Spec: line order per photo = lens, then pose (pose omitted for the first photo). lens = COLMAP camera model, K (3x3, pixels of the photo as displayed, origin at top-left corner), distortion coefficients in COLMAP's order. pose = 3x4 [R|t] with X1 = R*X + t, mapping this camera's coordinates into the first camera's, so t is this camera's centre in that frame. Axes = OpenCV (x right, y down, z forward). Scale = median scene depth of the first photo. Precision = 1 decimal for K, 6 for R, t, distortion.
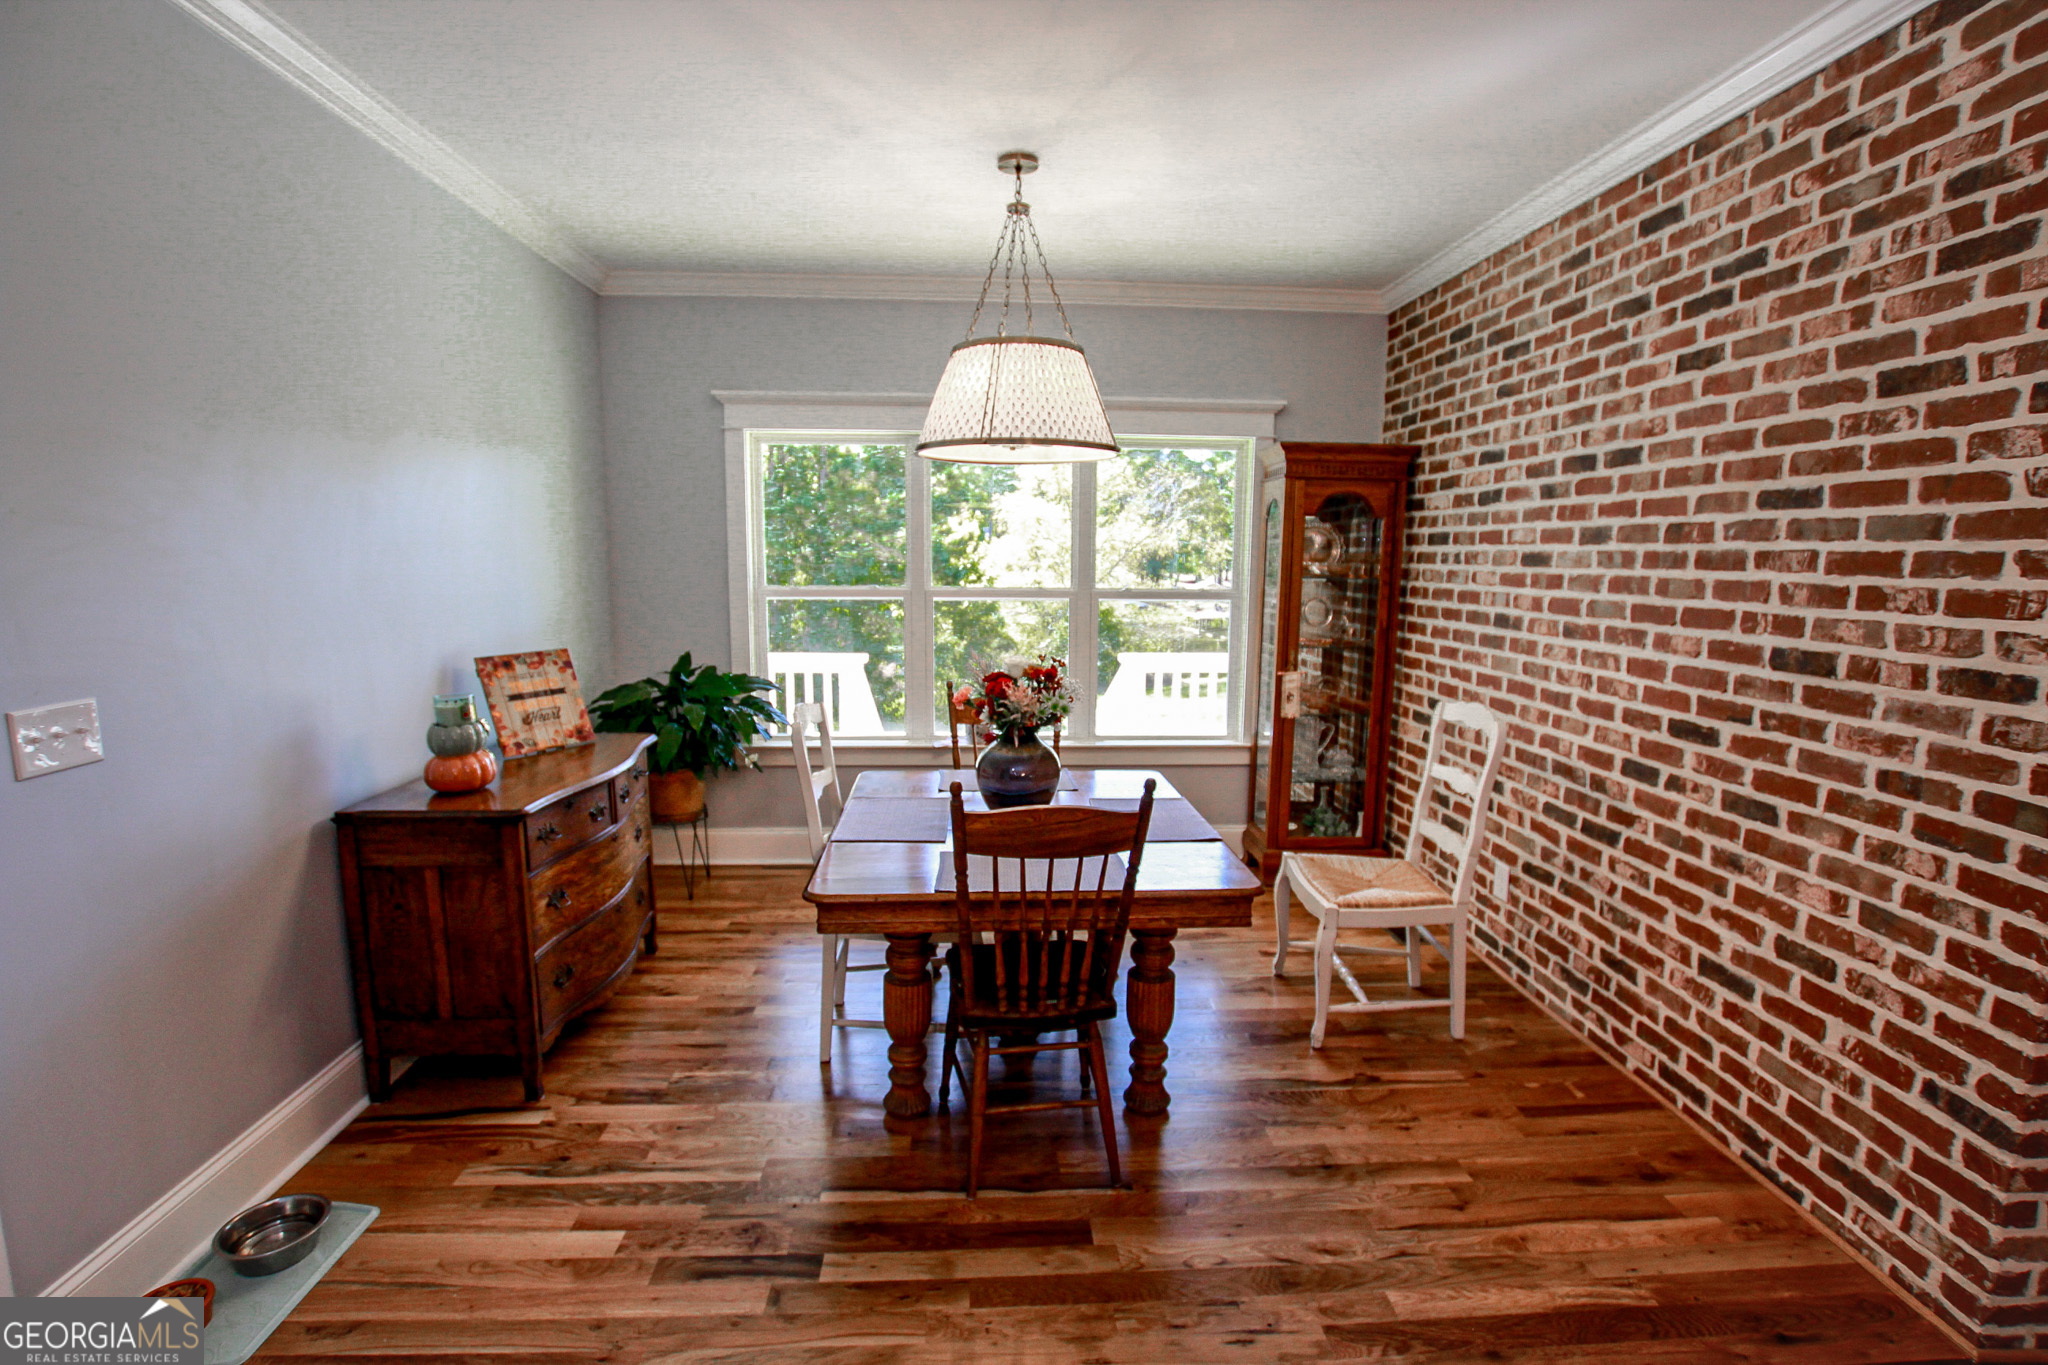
lens RADIAL K [[952.9, 0, 1025.2], [0, 952.9, 687.4], [0, 0, 1]] dist [-0.035398, 0.008365]
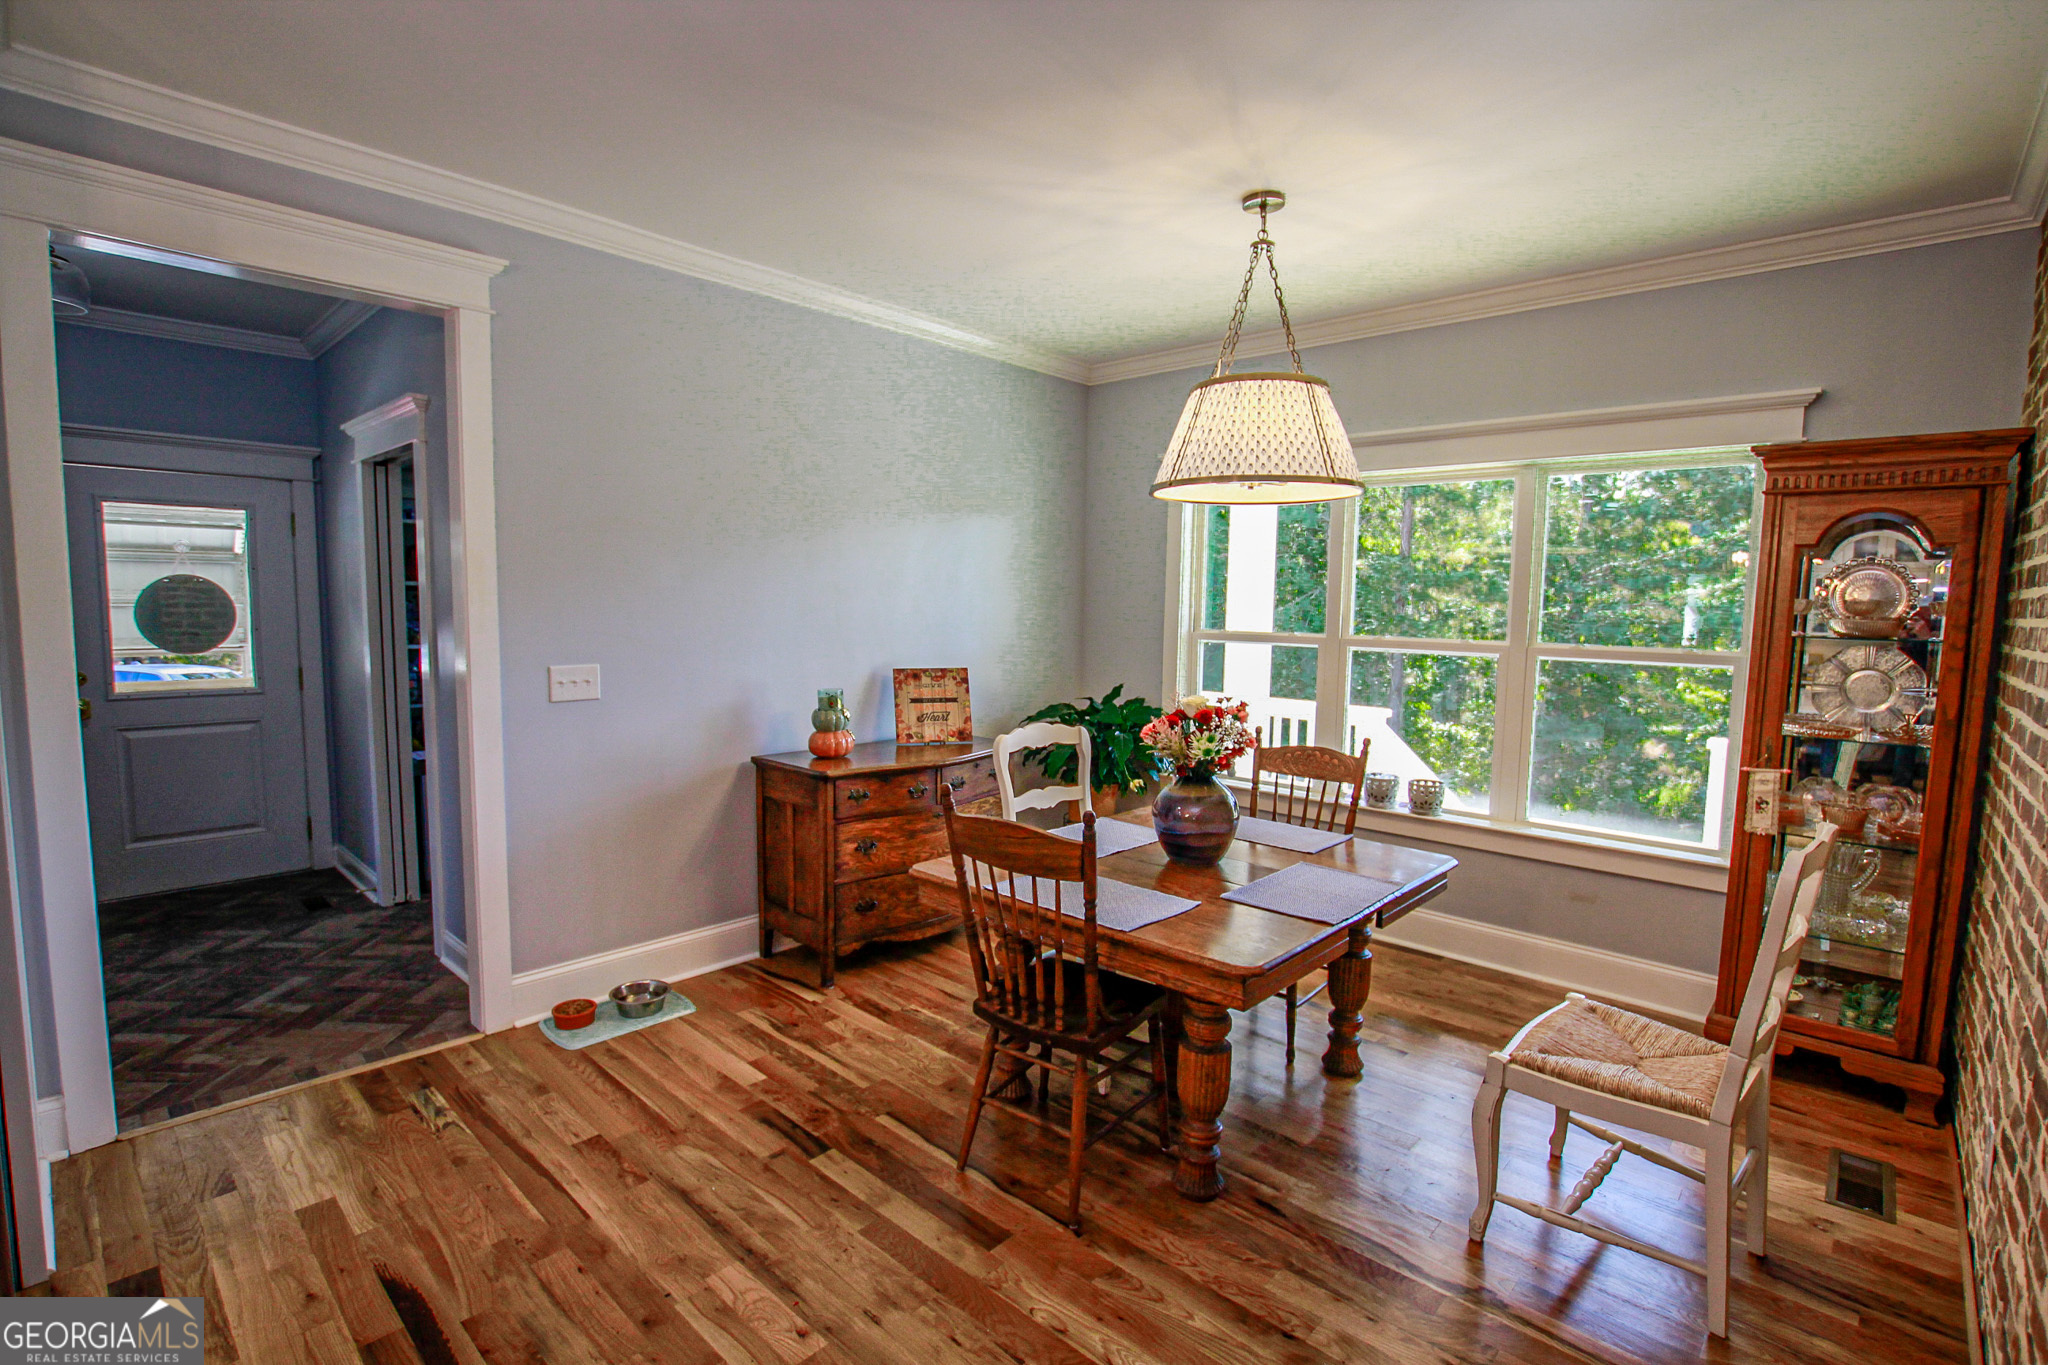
lens RADIAL K [[948.2, 0, 1025.3], [0, 948.2, 684.0], [0, 0, 1]] dist [-0.032605, 0.004077]
pose [[0.695644, 0.066688, -0.715285, 0.570766], [-0.111665, 0.993618, -0.015962, -0.009462], [0.709655, 0.090976, 0.698651, 0.184128]]
